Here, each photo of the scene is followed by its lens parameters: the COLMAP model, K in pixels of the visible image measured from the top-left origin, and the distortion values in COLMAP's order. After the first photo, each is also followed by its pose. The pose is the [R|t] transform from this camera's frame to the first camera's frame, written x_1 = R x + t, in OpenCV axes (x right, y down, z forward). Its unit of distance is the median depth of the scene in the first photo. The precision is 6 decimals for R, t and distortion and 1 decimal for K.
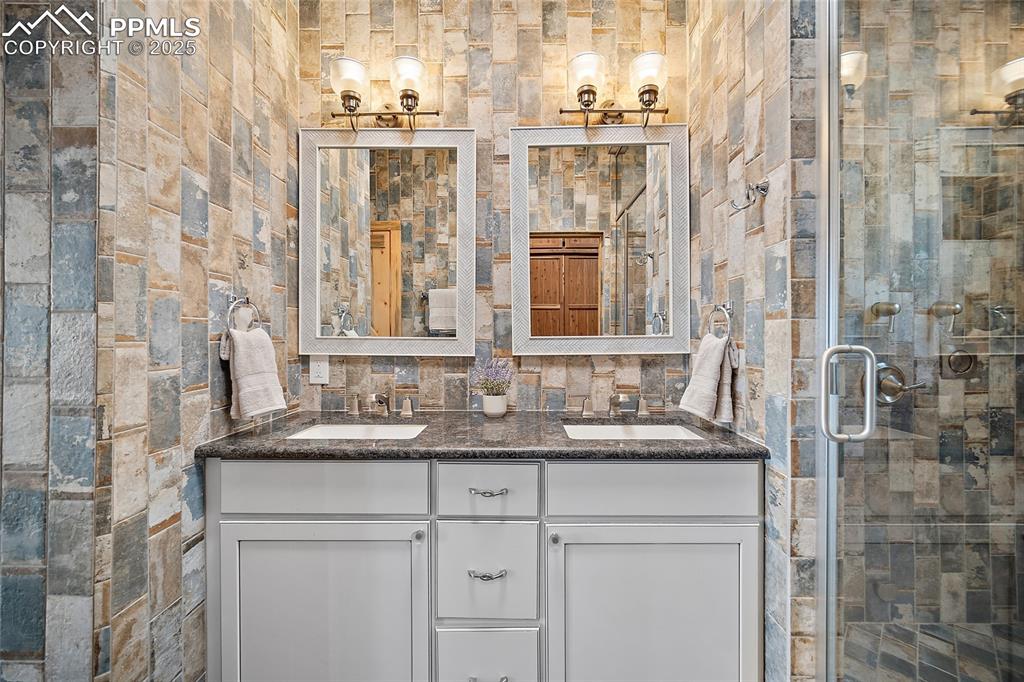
lens RADIAL K [[405.4, 0, 509.0], [0, 405.4, 326.9], [0, 0, 1]] dist [0.000249, -0.000004]
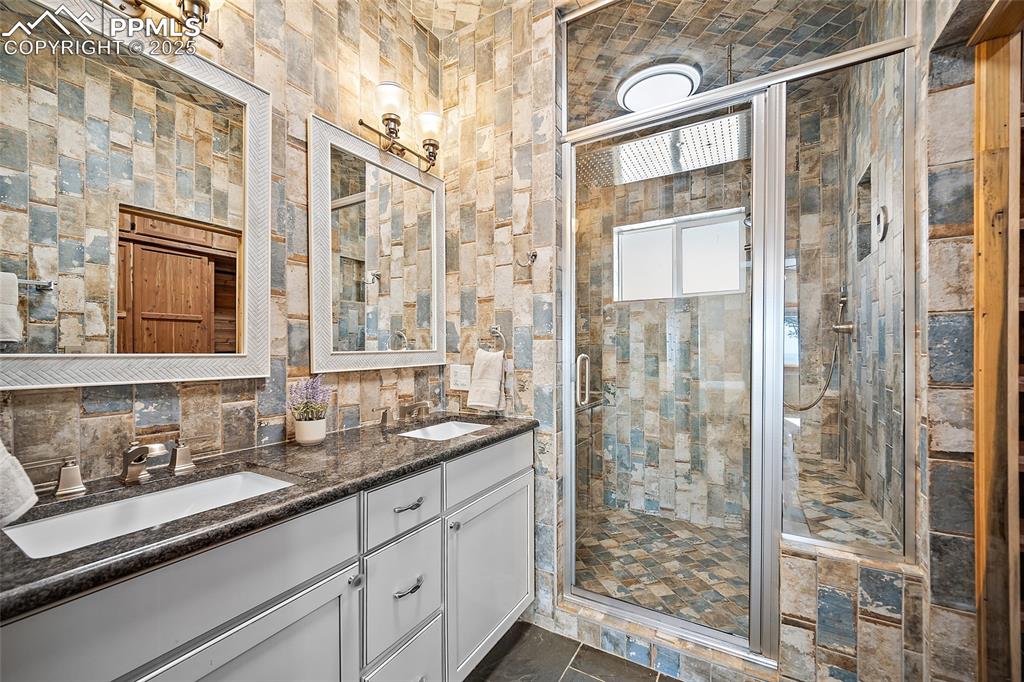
lens RADIAL K [[407.5, 0, 512.0], [0, 407.5, 341.0], [0, 0, 1]] dist [-0.002079, -0.000350]
pose [[0.506623, 0.015966, 0.862020, -0.529541], [-0.013335, 0.999854, -0.010681, 0.003905], [-0.862065, -0.006084, 0.506762, 0.179727]]
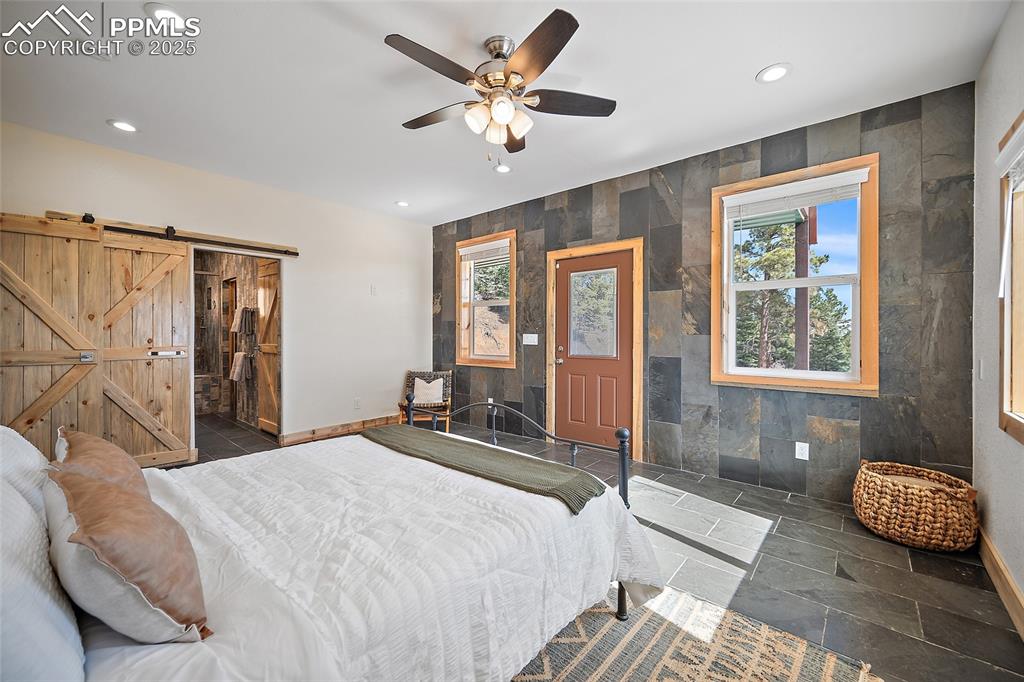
lens RADIAL K [[407.5, 0, 512.0], [0, 407.5, 341.0], [0, 0, 1]] dist [-0.002079, -0.000350]
pose [[-0.762415, -0.006692, 0.647053, -1.917530], [-0.004620, 0.999977, 0.004899, 0.015172], [-0.647071, 0.000746, -0.762429, 0.525162]]
